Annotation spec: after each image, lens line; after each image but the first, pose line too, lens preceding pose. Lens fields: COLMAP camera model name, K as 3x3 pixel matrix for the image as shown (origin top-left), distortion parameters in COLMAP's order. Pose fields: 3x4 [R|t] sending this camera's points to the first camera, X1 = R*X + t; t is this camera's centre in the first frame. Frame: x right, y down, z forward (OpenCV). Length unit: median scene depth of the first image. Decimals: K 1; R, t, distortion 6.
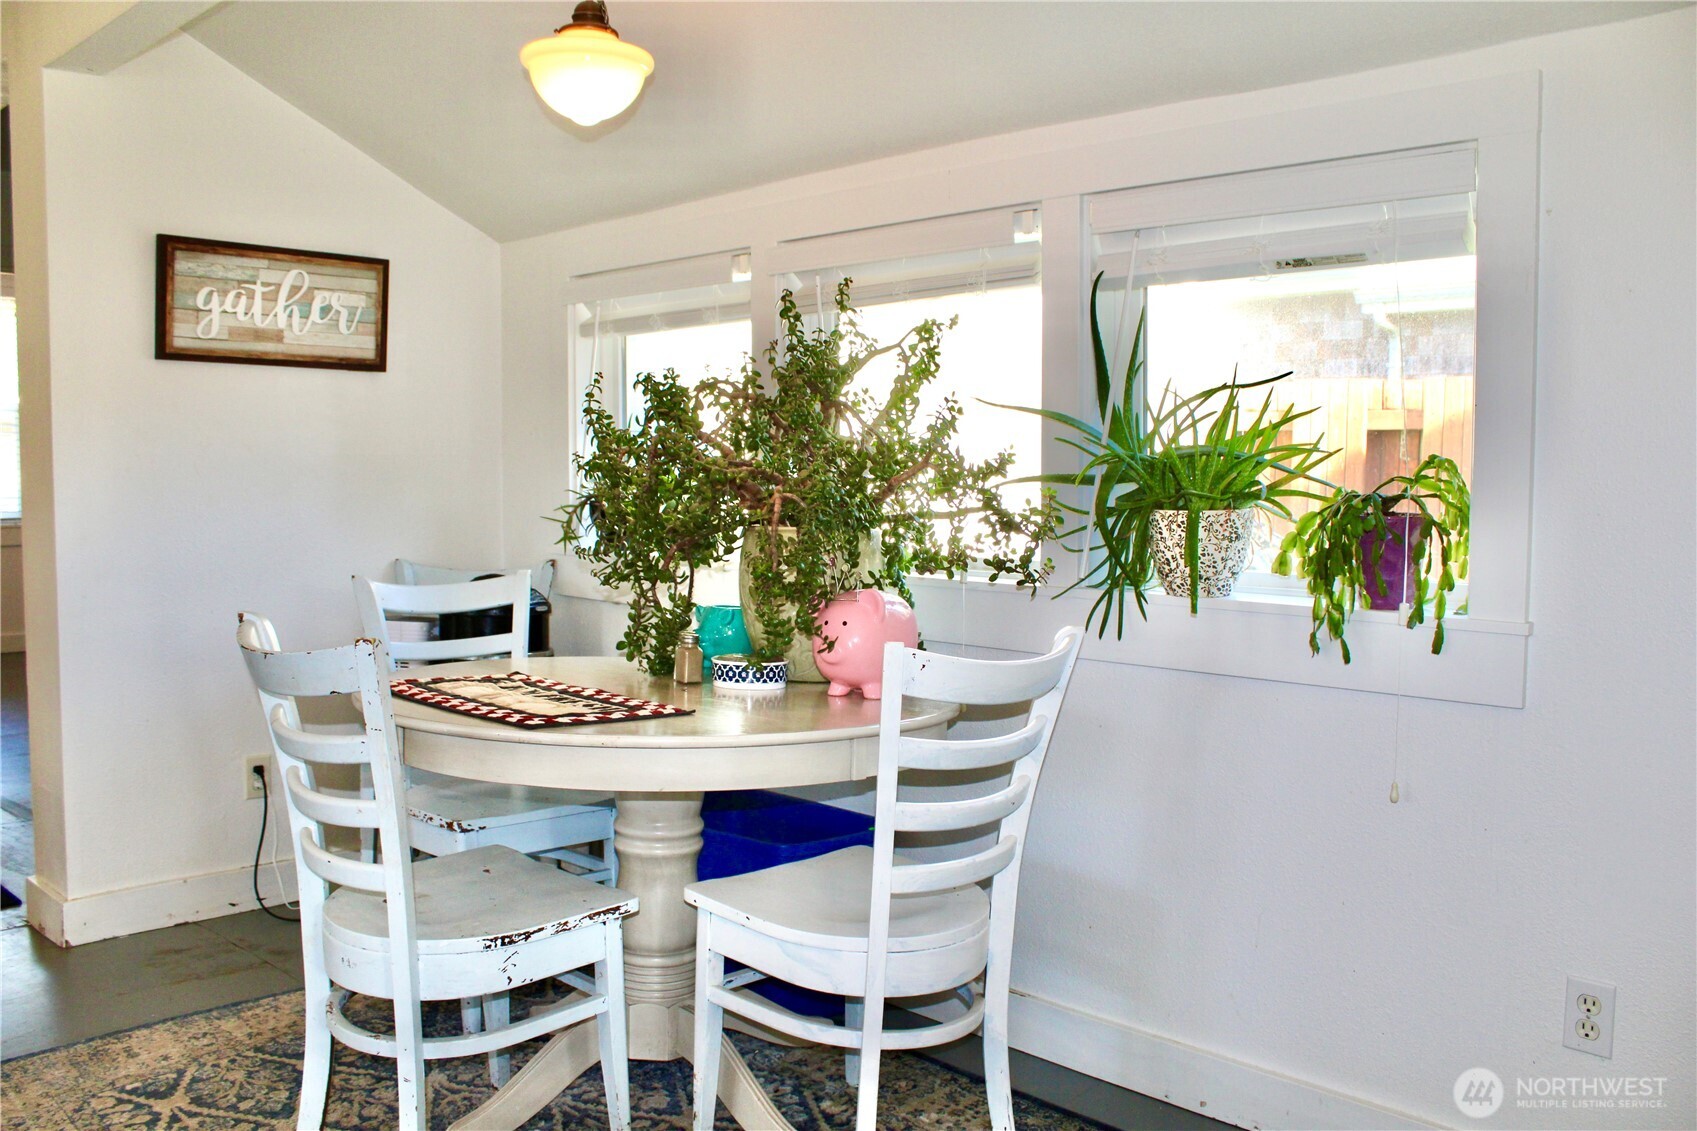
lens RADIAL K [[1411.7, 0, 850.1], [0, 1411.7, 575.1], [0, 0, 1]] dist [-0.164089, 0.143855]
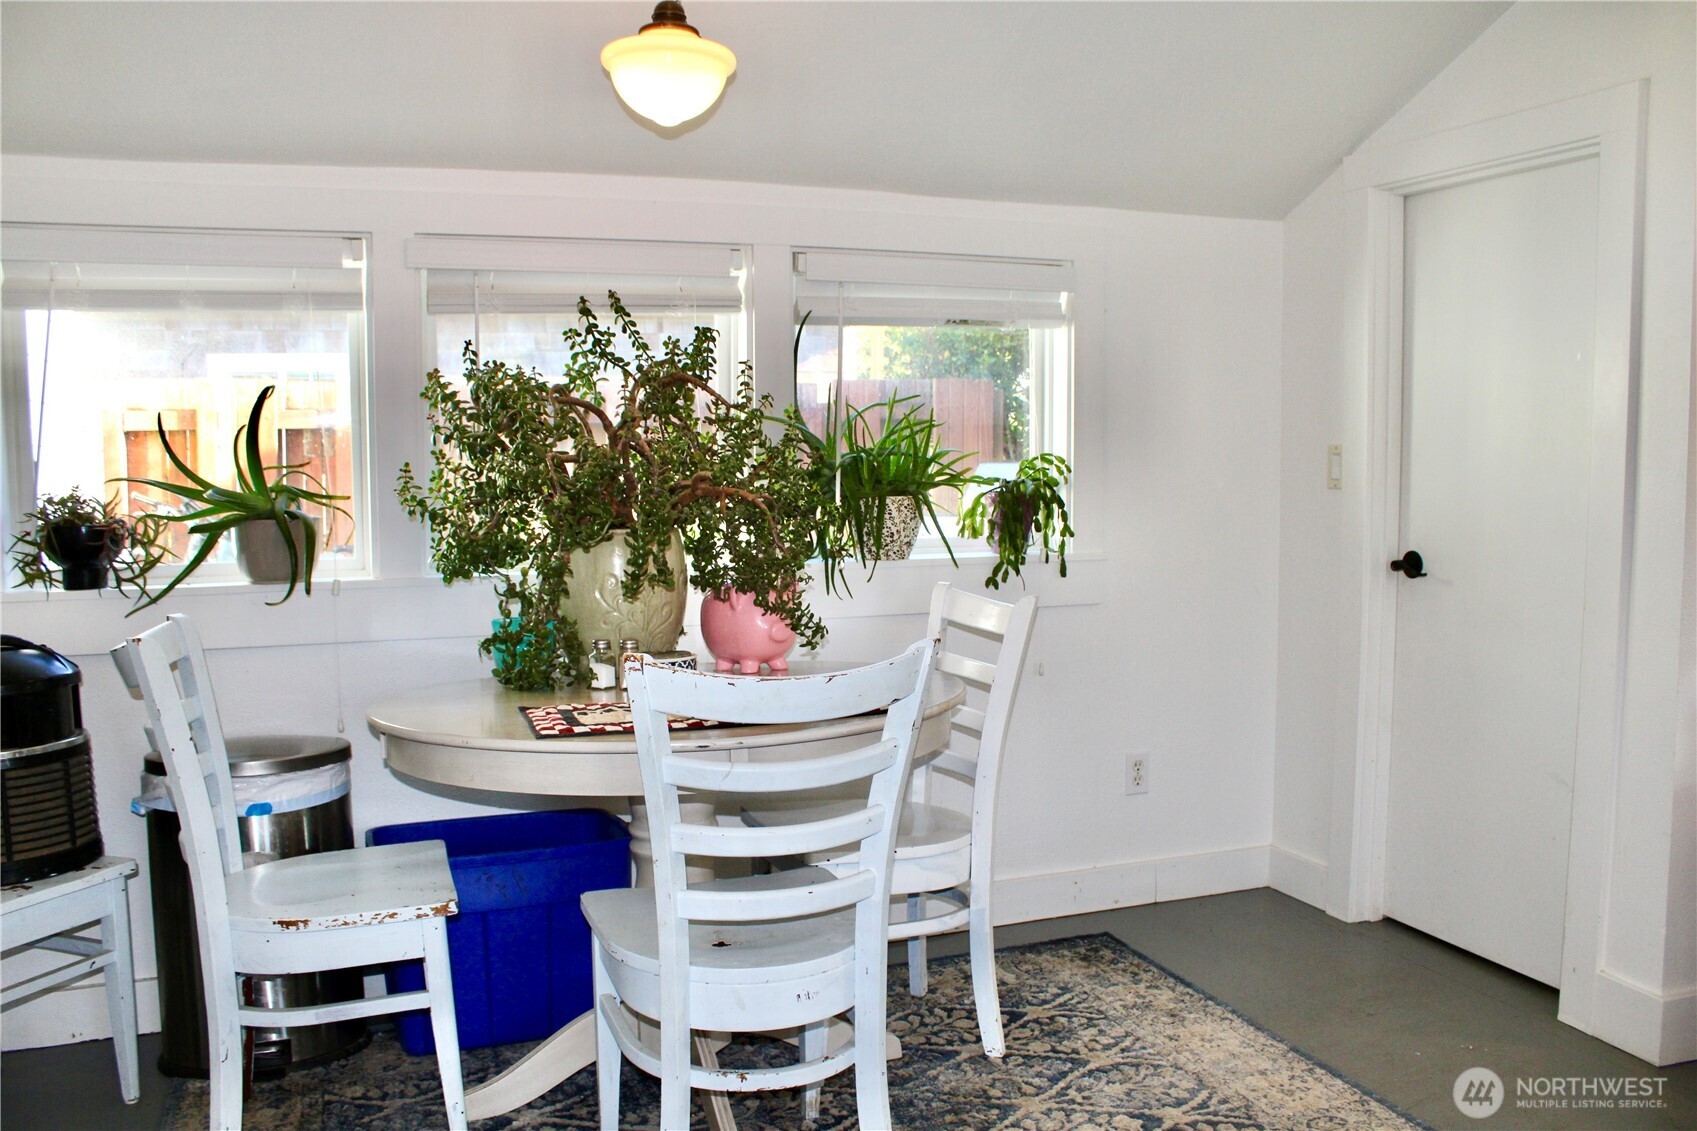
lens RADIAL K [[1411.7, 0, 850.1], [0, 1411.7, 575.1], [0, 0, 1]] dist [-0.164089, 0.143855]
pose [[0.418425, -0.085920, 0.904178, -1.102718], [0.081345, 0.995060, 0.056912, -0.055741], [-0.904601, 0.049737, 0.423347, 0.501642]]
